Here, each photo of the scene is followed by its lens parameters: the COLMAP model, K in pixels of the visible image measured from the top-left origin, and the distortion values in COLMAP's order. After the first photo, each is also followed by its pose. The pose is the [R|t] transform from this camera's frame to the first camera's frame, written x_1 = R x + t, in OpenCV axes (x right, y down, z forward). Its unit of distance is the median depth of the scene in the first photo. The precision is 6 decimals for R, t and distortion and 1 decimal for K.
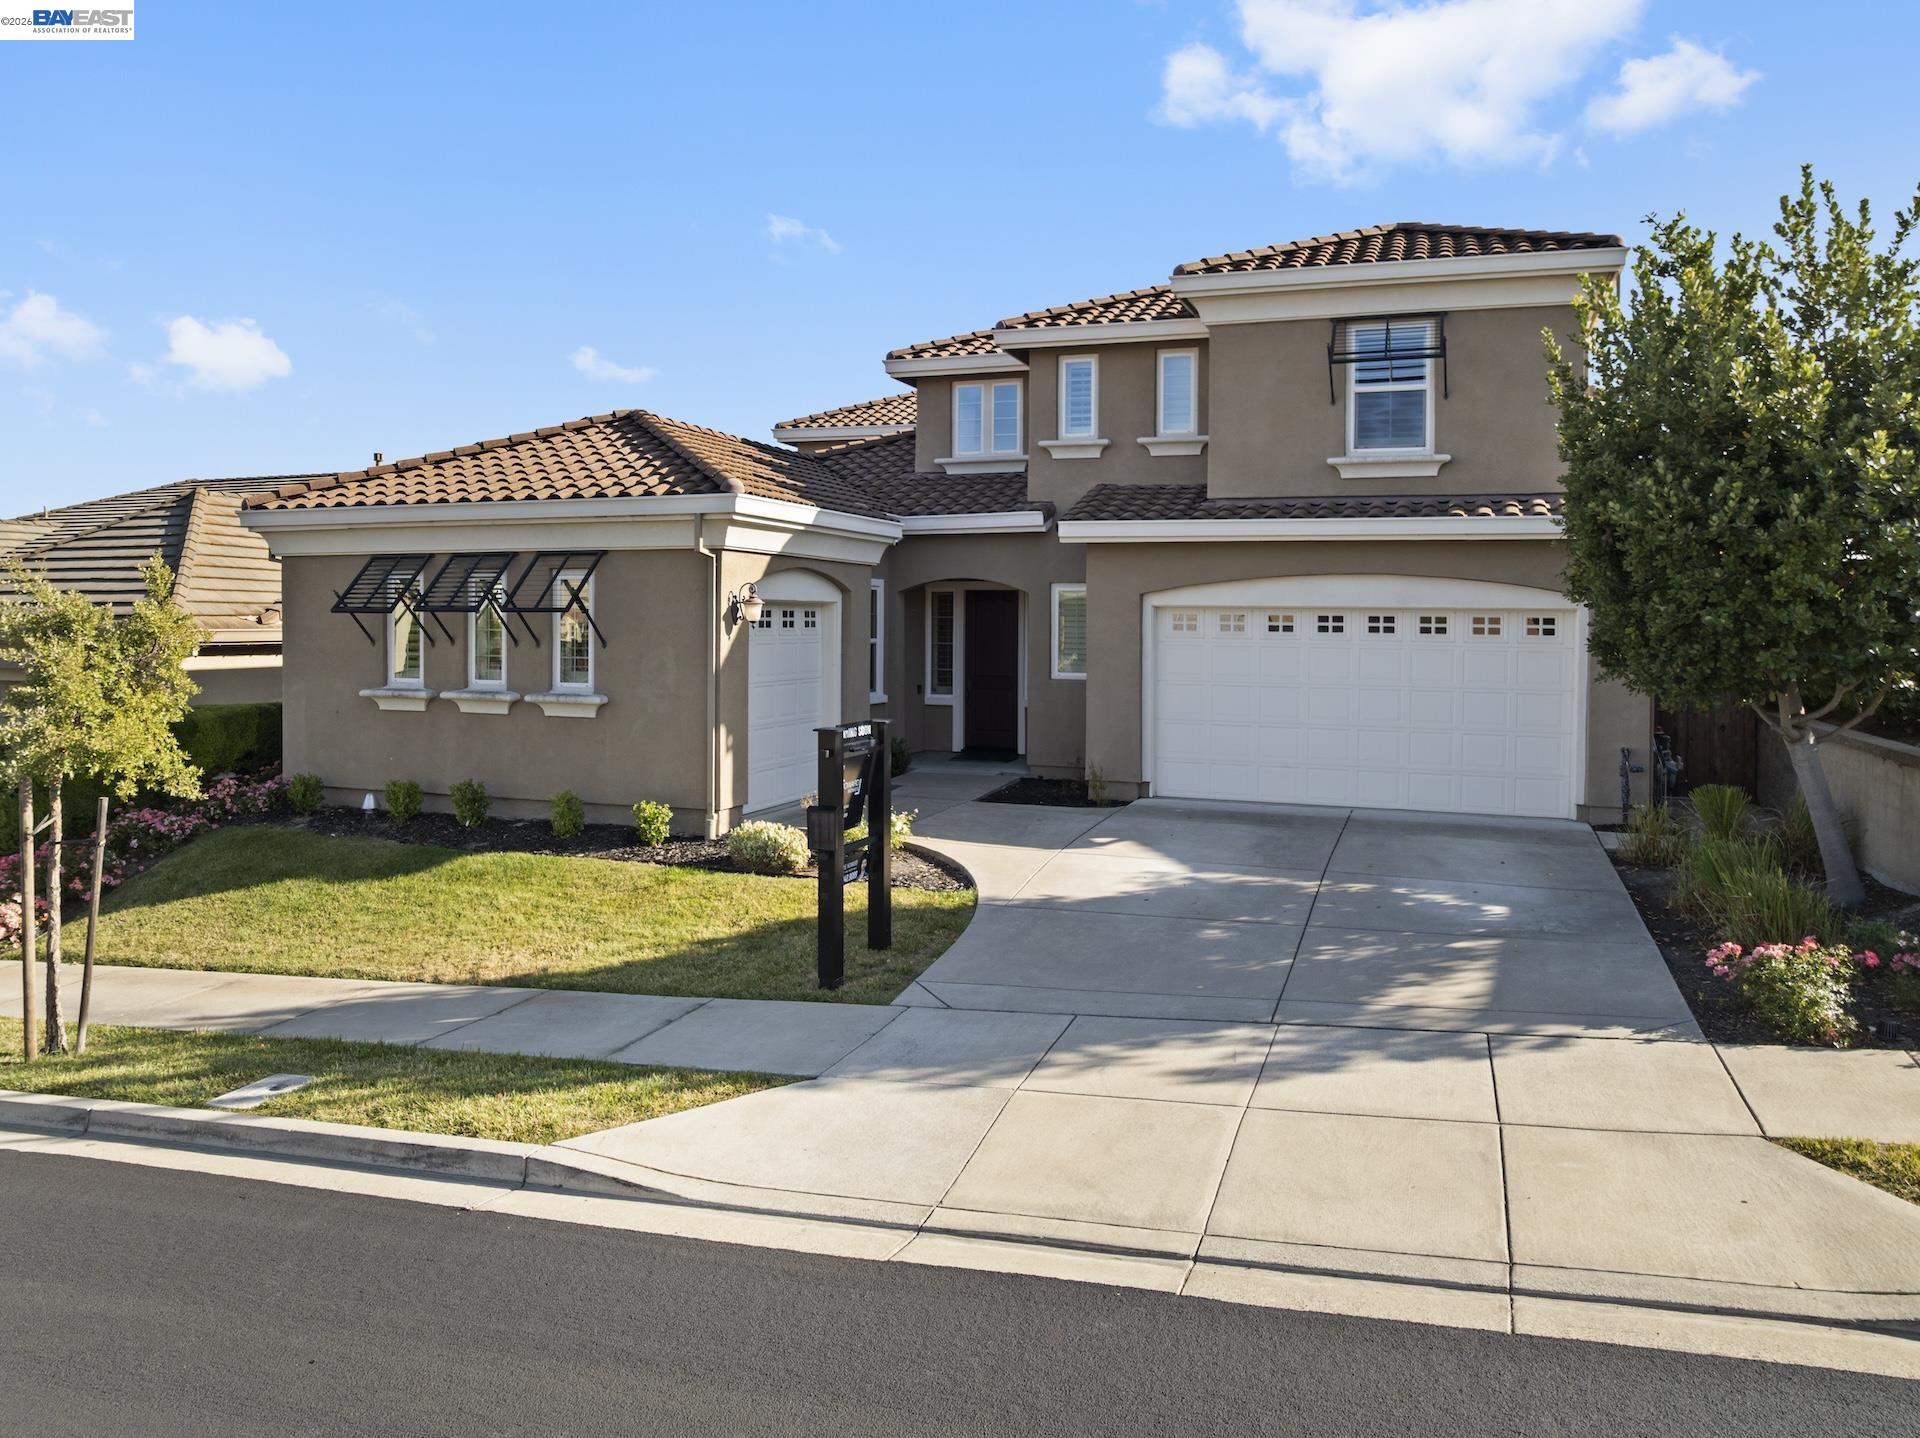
lens RADIAL K [[1397.2, 0, 953.3], [0, 1397.2, 639.9], [0, 0, 1]] dist [-0.039266, 0.002969]
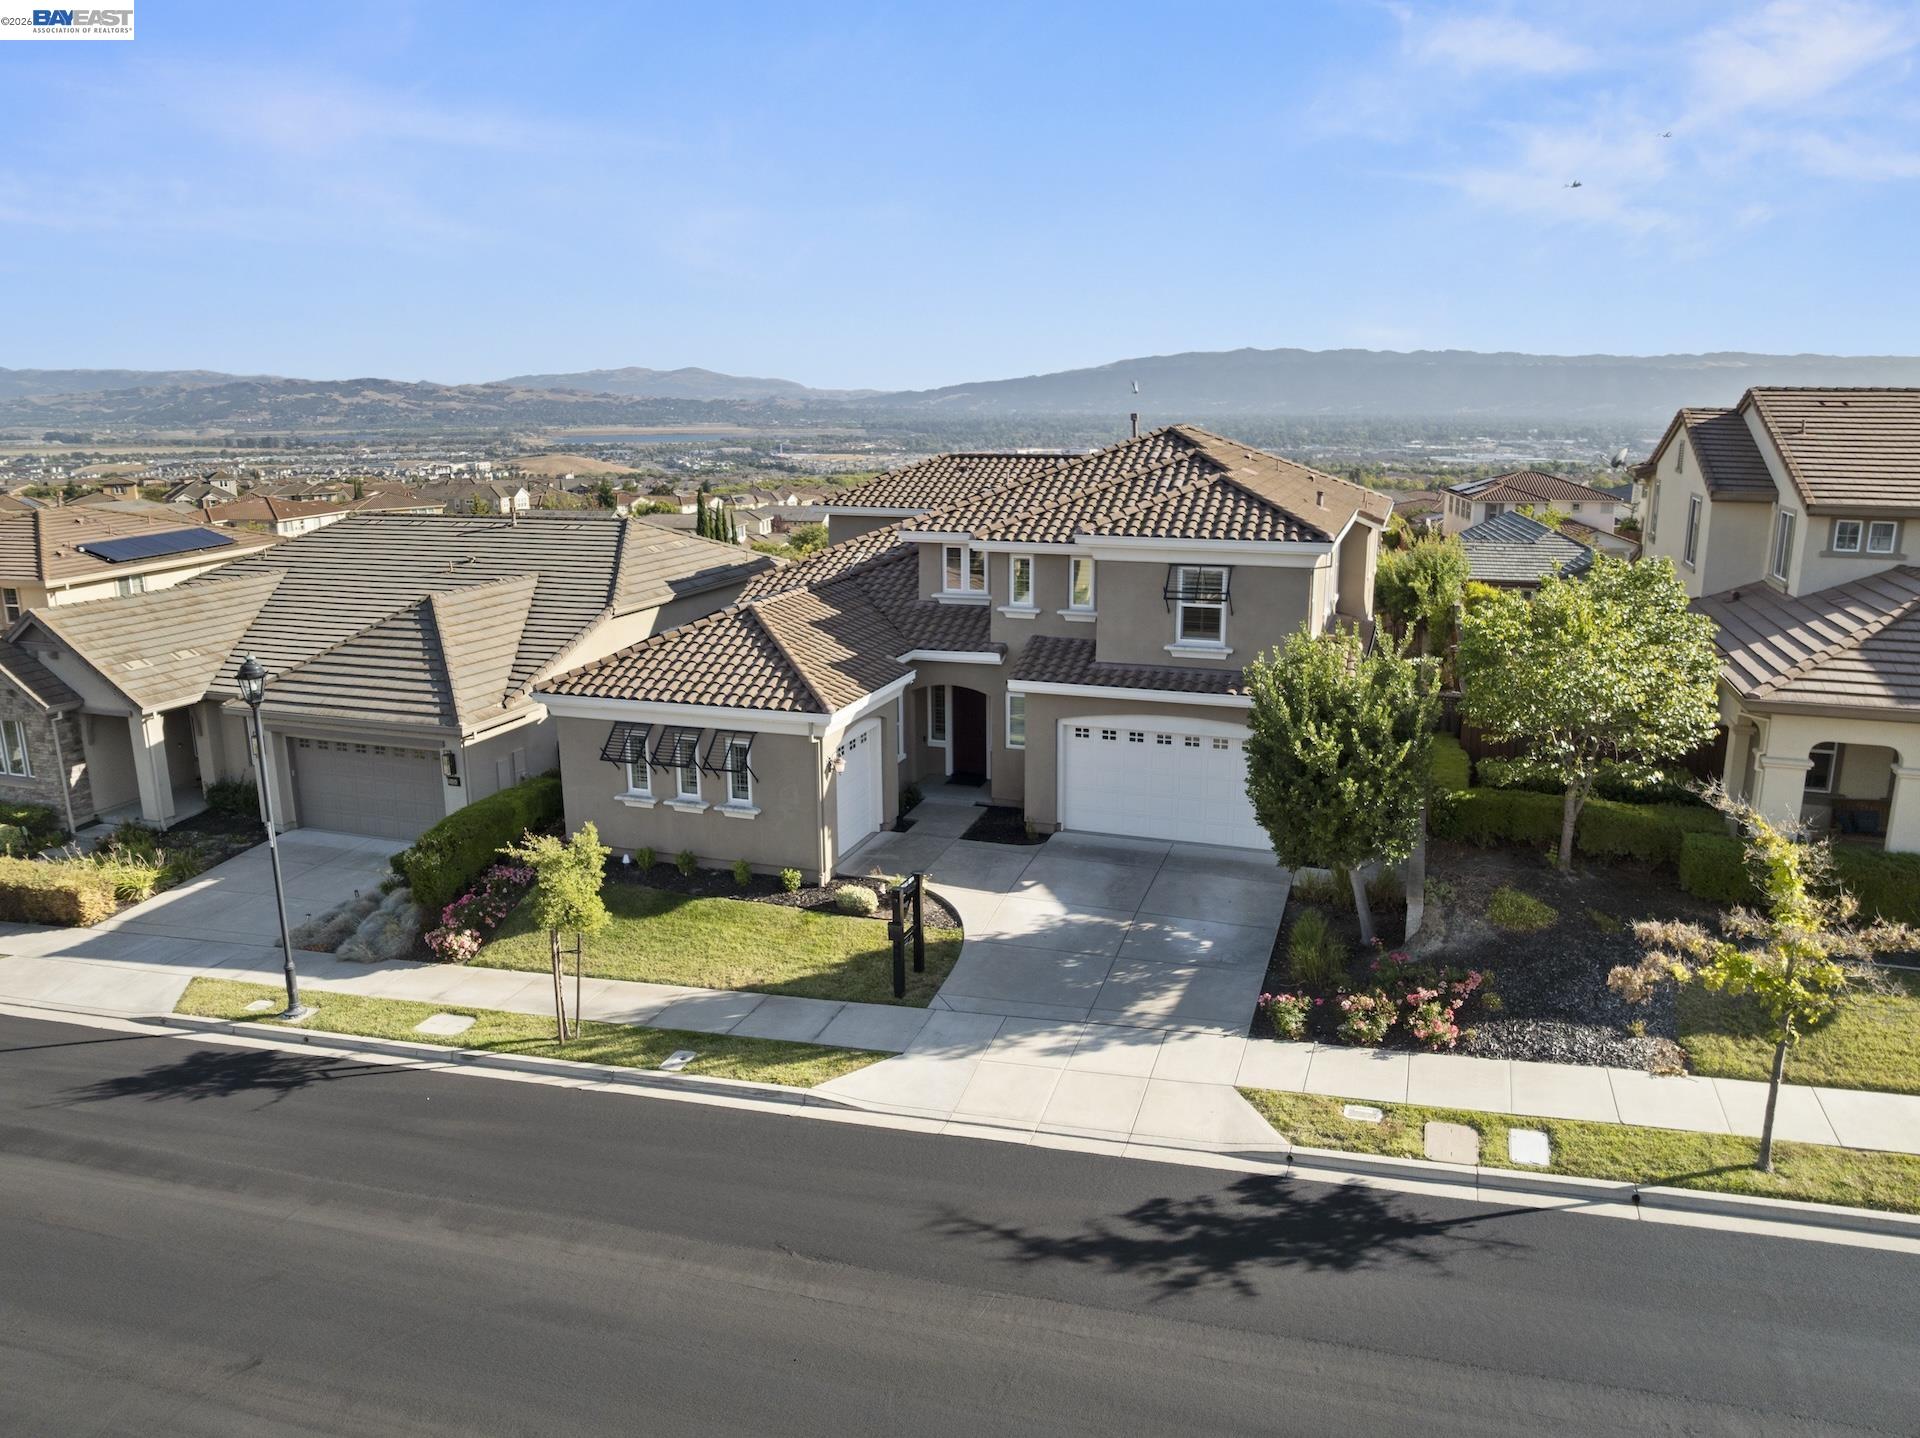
lens RADIAL K [[1366.7, 0, 960.0], [0, 1366.7, 719.0], [0, 0, 1]] dist [-0.036180, 0.007683]
pose [[0.999719, -0.016963, 0.016575, -0.014952], [0.012944, 0.975863, 0.217999, -0.525875], [-0.019873, -0.217723, 0.975808, -0.834143]]
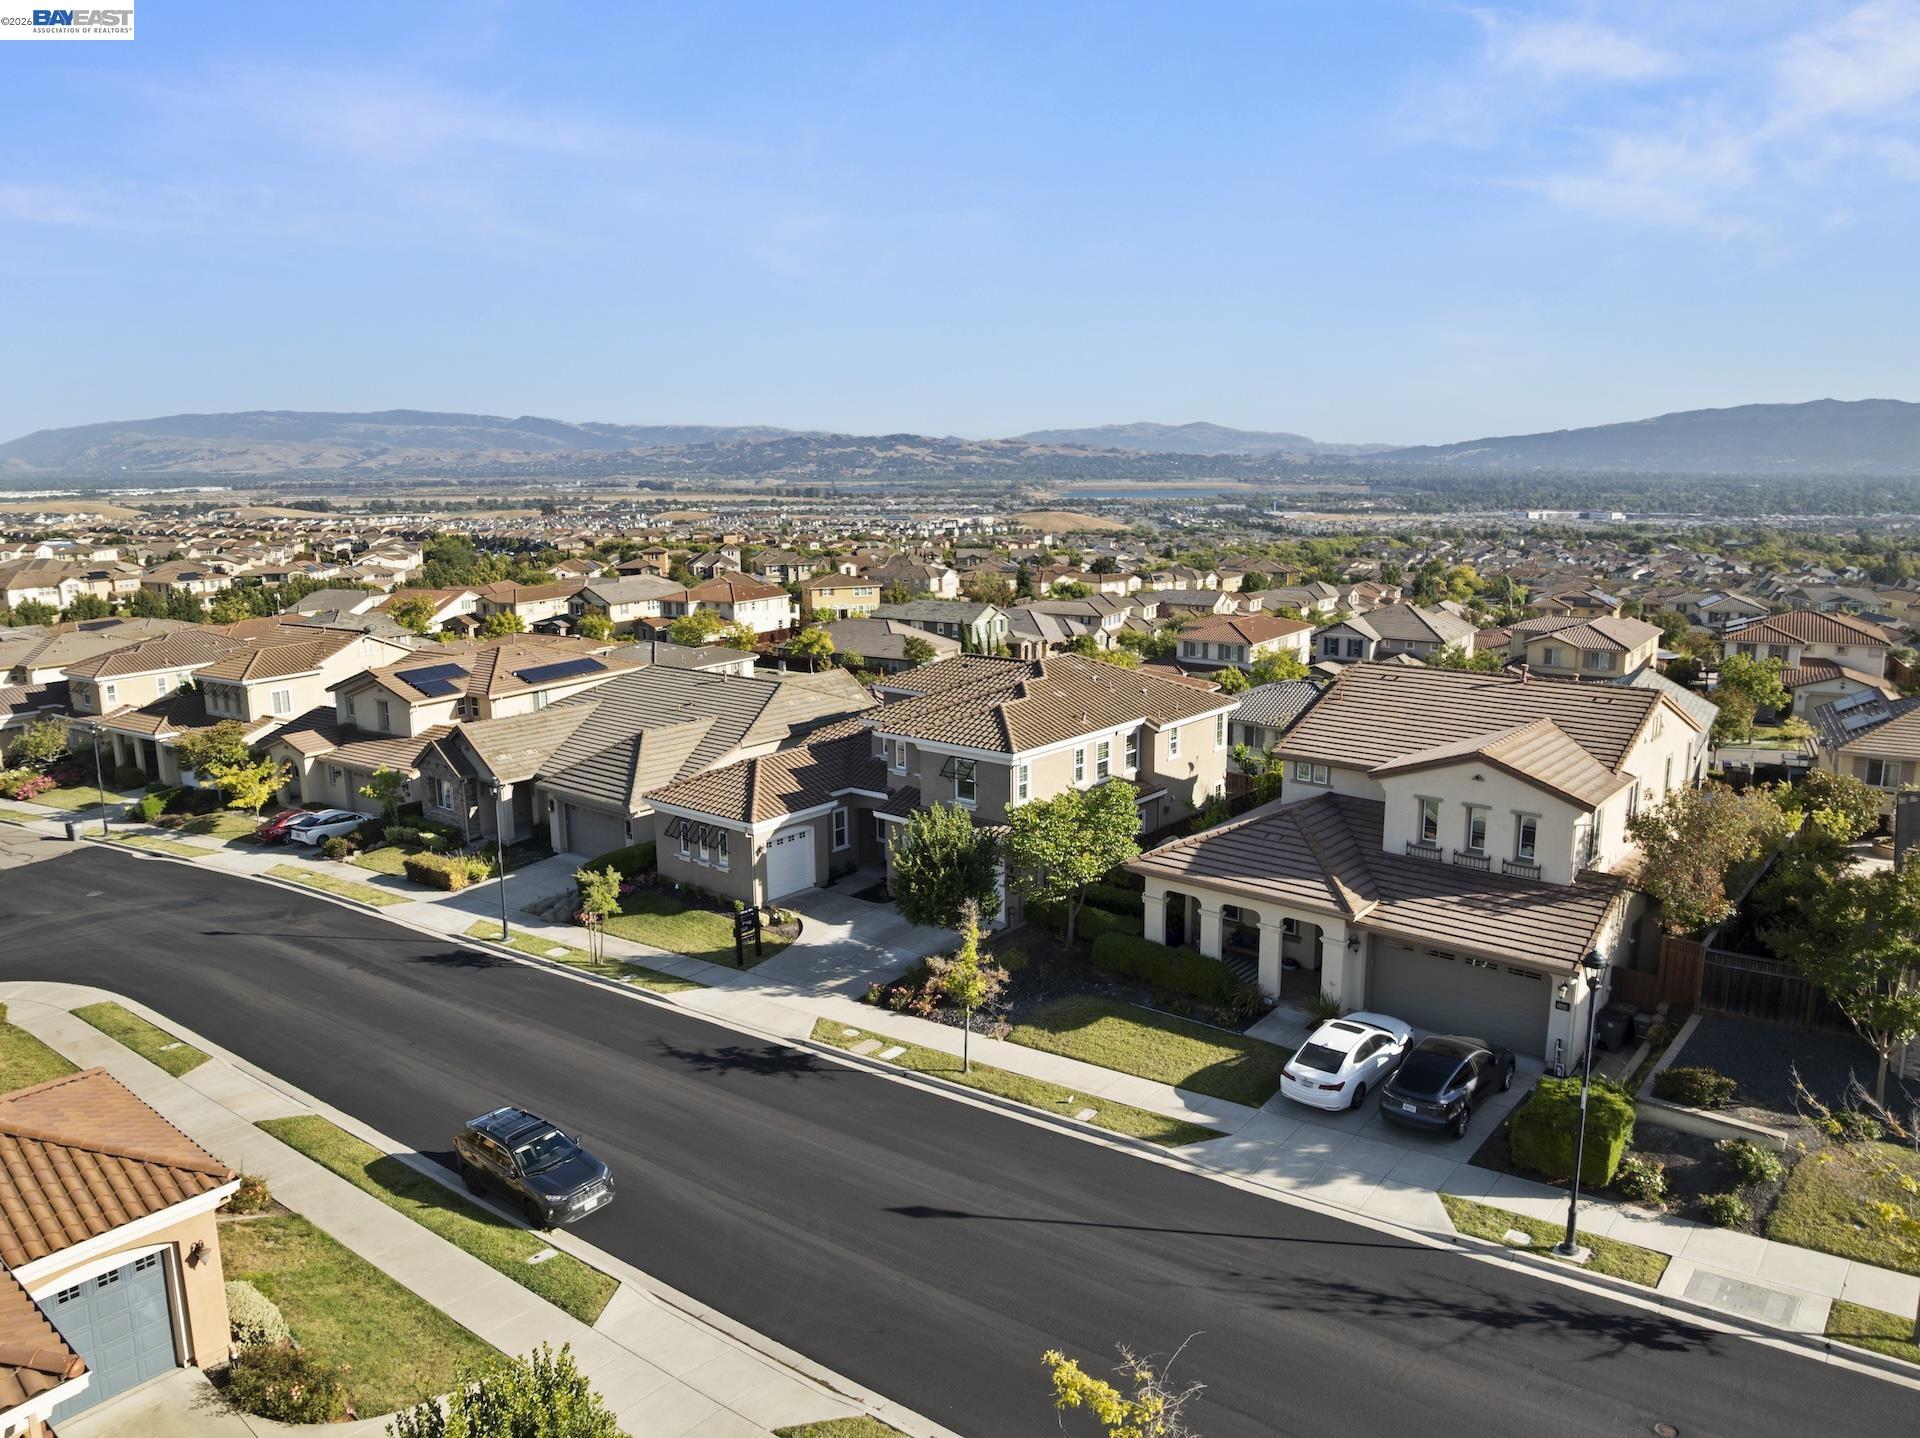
lens RADIAL K [[1366.7, 0, 960.0], [0, 1366.7, 719.0], [0, 0, 1]] dist [-0.036180, 0.007683]
pose [[0.942517, 0.049726, -0.330438, 1.638992], [0.010069, 0.984191, 0.176826, -1.076451], [0.334007, -0.169989, 0.927116, -2.253616]]
